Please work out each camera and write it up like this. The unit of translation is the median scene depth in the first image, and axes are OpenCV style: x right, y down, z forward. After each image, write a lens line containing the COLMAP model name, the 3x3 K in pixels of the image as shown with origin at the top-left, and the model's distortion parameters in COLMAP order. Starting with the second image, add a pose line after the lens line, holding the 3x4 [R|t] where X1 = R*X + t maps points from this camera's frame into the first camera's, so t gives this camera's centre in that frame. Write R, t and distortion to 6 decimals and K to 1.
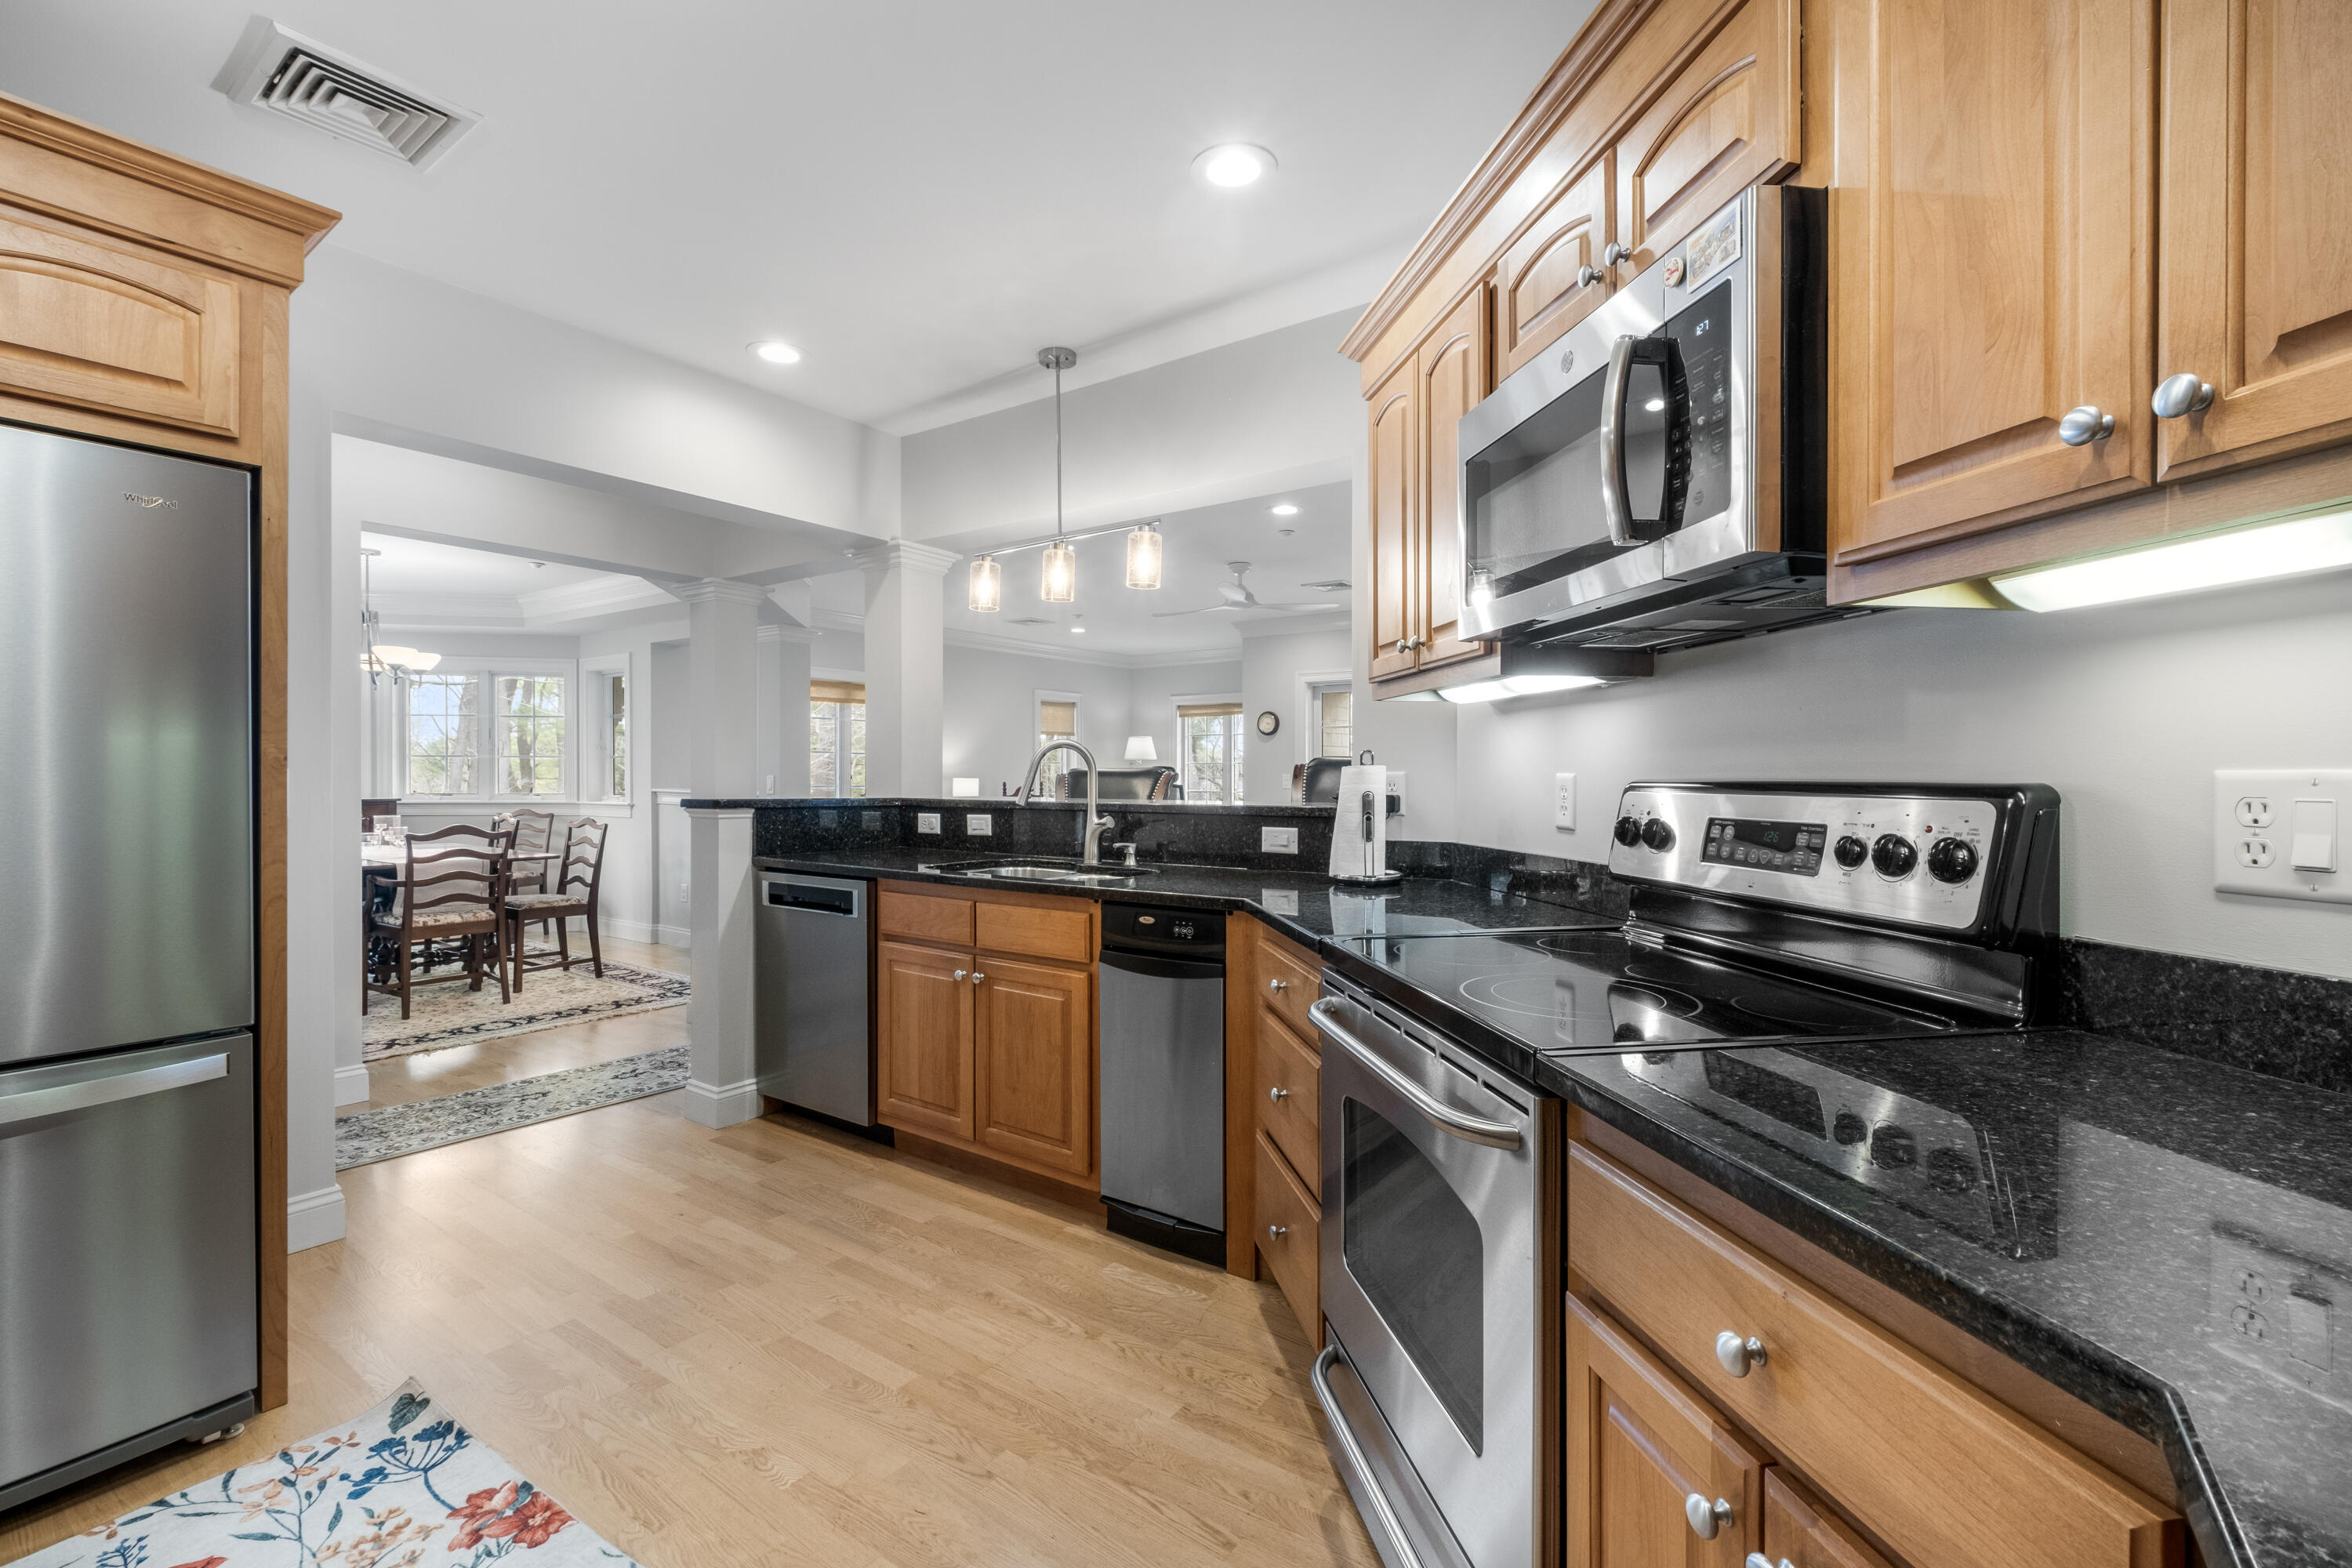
lens RADIAL K [[1025.1, 0, 1165.5], [0, 1025.1, 771.6], [0, 0, 1]] dist [-0.001386, -0.000170]
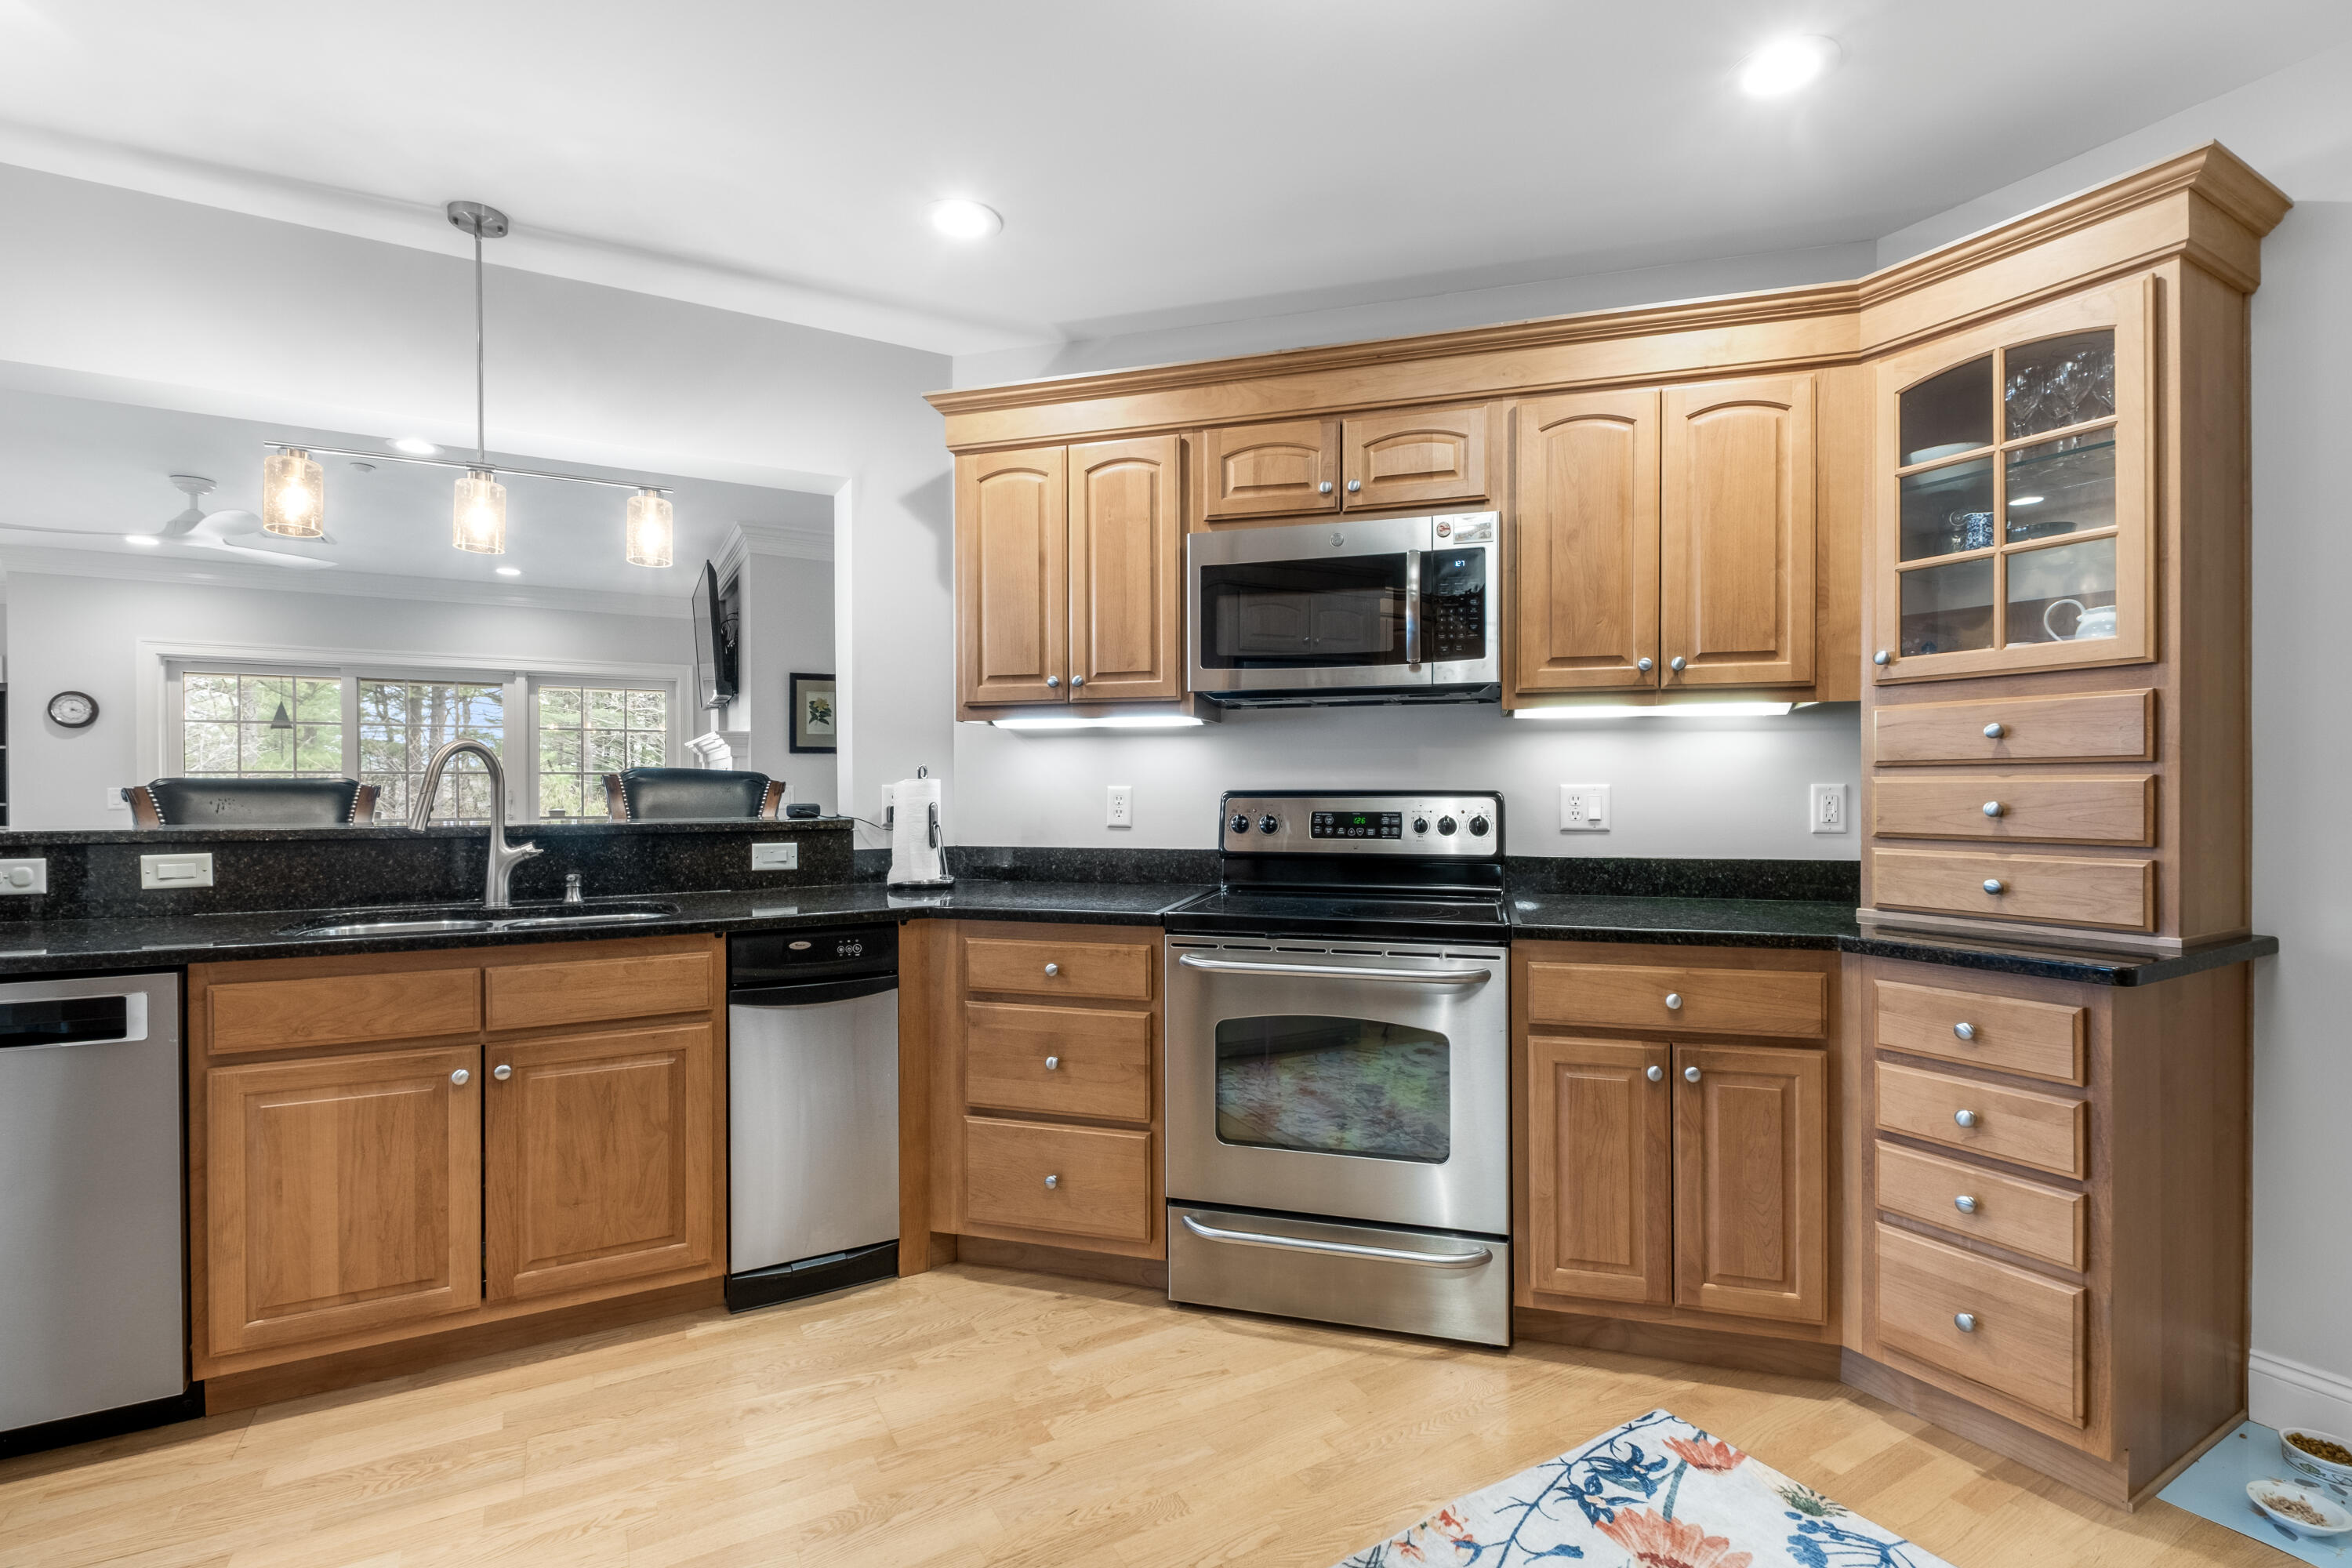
lens RADIAL K [[1053.8, 0, 1176.0], [0, 1053.8, 784.0], [0, 0, 1]] dist [-0.008619, -0.000222]
pose [[0.418464, 0.004495, 0.908222, -0.706637], [-0.002400, 0.999990, -0.003843, 0.003356], [-0.908230, -0.000572, 0.418471, 0.290908]]
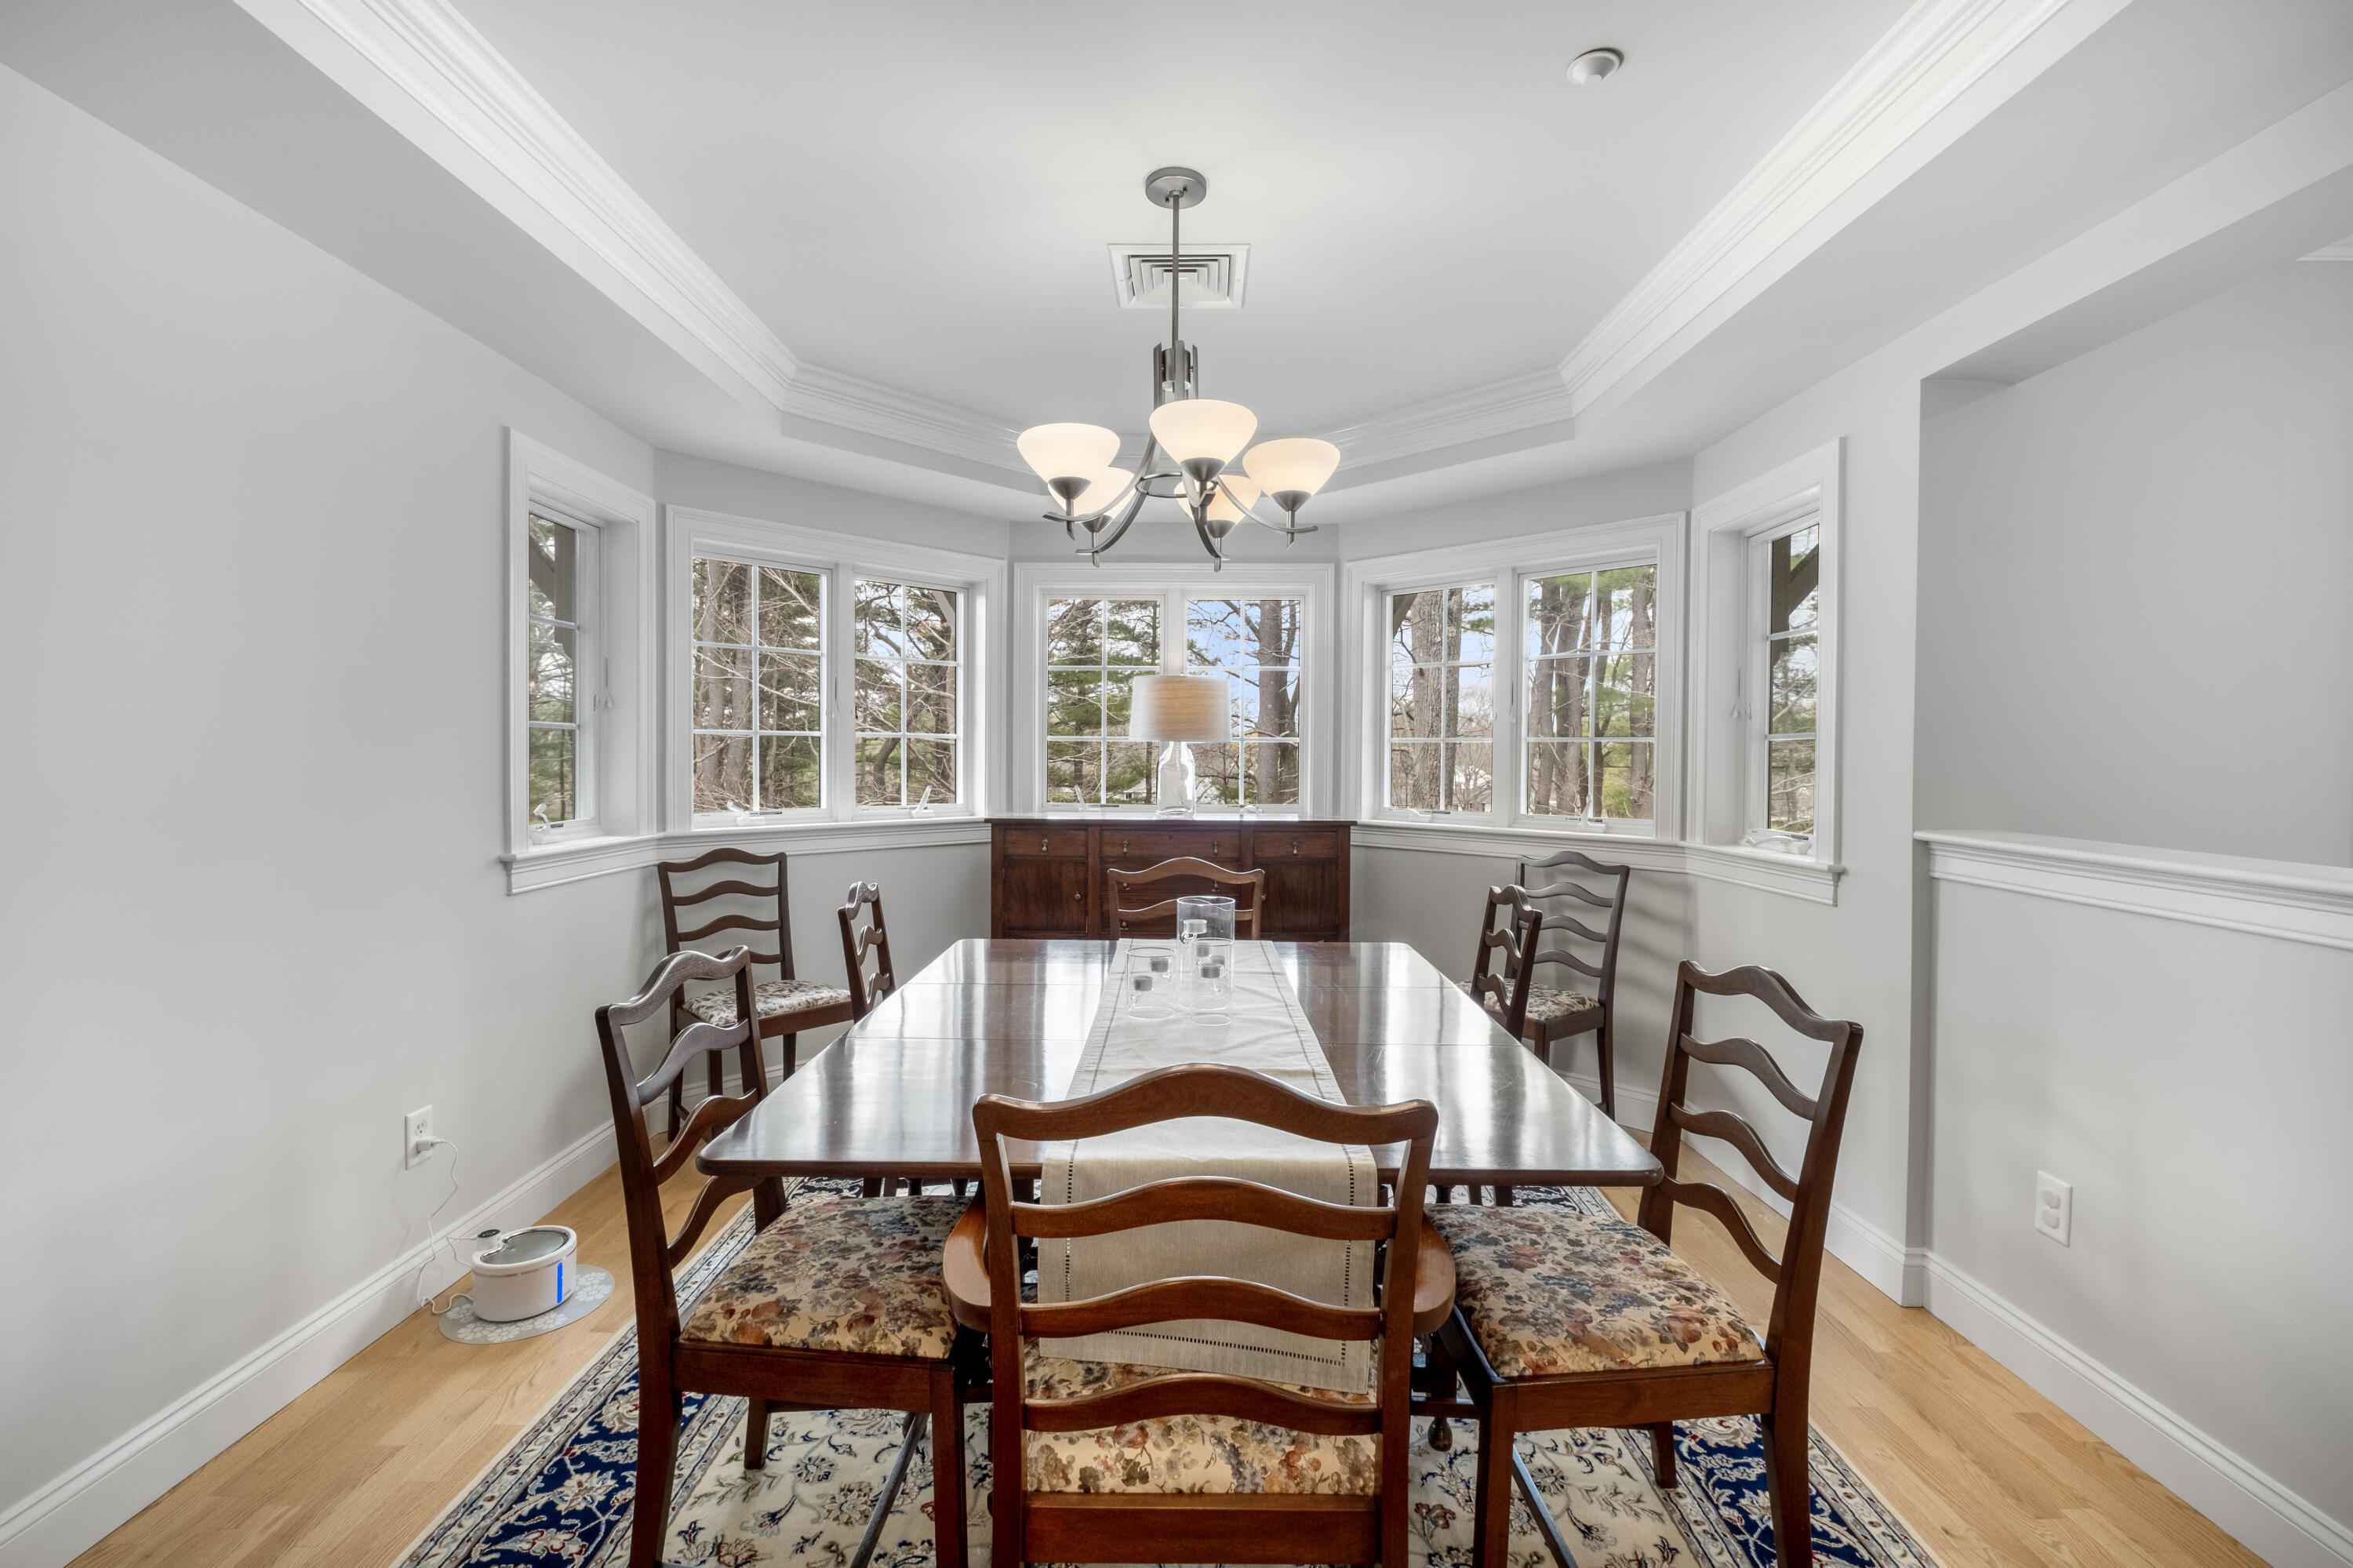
lens RADIAL K [[1054.3, 0, 1176.5], [0, 1054.3, 784.0], [0, 0, 1]] dist [-0.008619, -0.000222]
pose [[0.590467, 0.023759, -0.806712, -1.004904], [-0.003055, 0.999625, 0.027204, -0.018083], [0.807056, -0.013599, 0.590319, 1.664554]]
